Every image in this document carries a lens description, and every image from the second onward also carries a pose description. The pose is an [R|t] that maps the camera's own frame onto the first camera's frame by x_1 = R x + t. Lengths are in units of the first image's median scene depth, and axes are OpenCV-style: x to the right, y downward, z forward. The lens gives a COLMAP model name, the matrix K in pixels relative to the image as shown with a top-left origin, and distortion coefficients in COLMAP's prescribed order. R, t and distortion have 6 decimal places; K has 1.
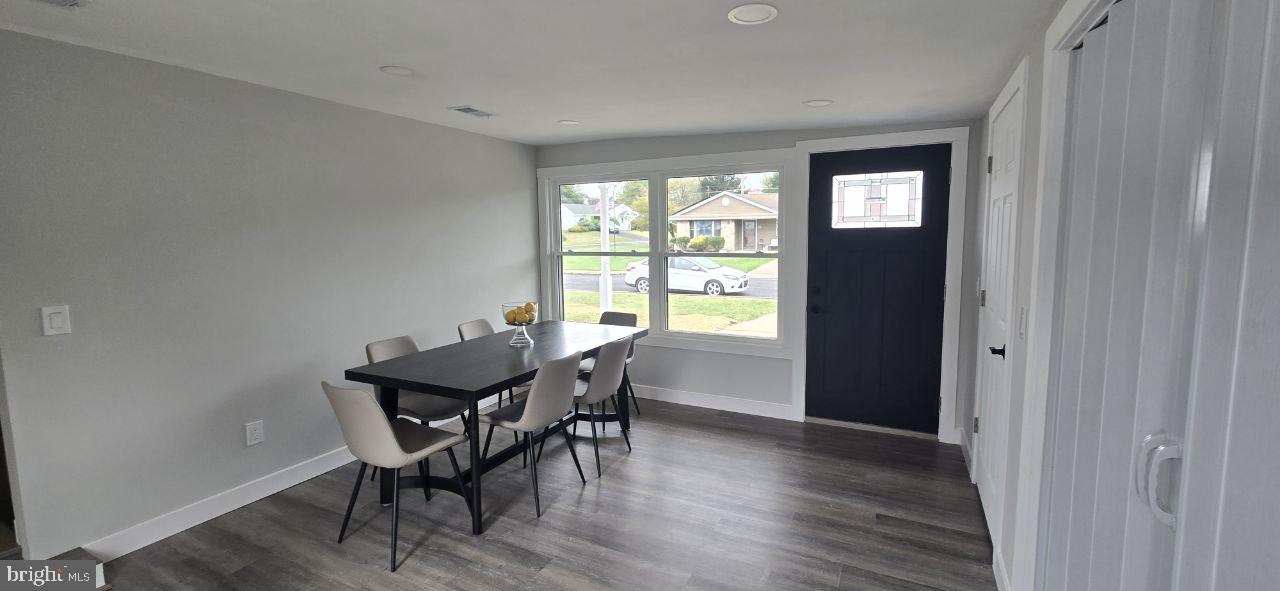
lens RADIAL K [[525.3, 0, 645.3], [0, 525.3, 287.8], [0, 0, 1]] dist [0.001030, 0.000075]
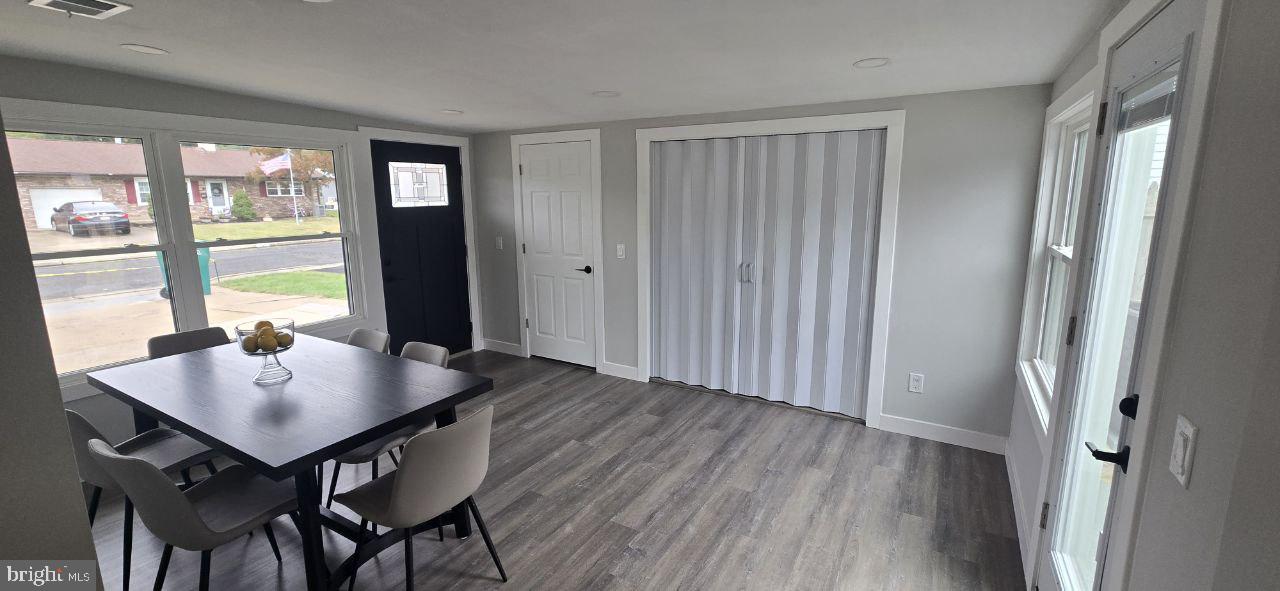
lens RADIAL K [[525.3, 0, 645.3], [0, 525.3, 287.8], [0, 0, 1]] dist [0.001030, 0.000075]
pose [[0.062549, -0.169625, 0.983522, -0.830725], [0.100520, 0.981511, 0.162886, -0.075570], [-0.992967, 0.088675, 0.078444, 0.390780]]
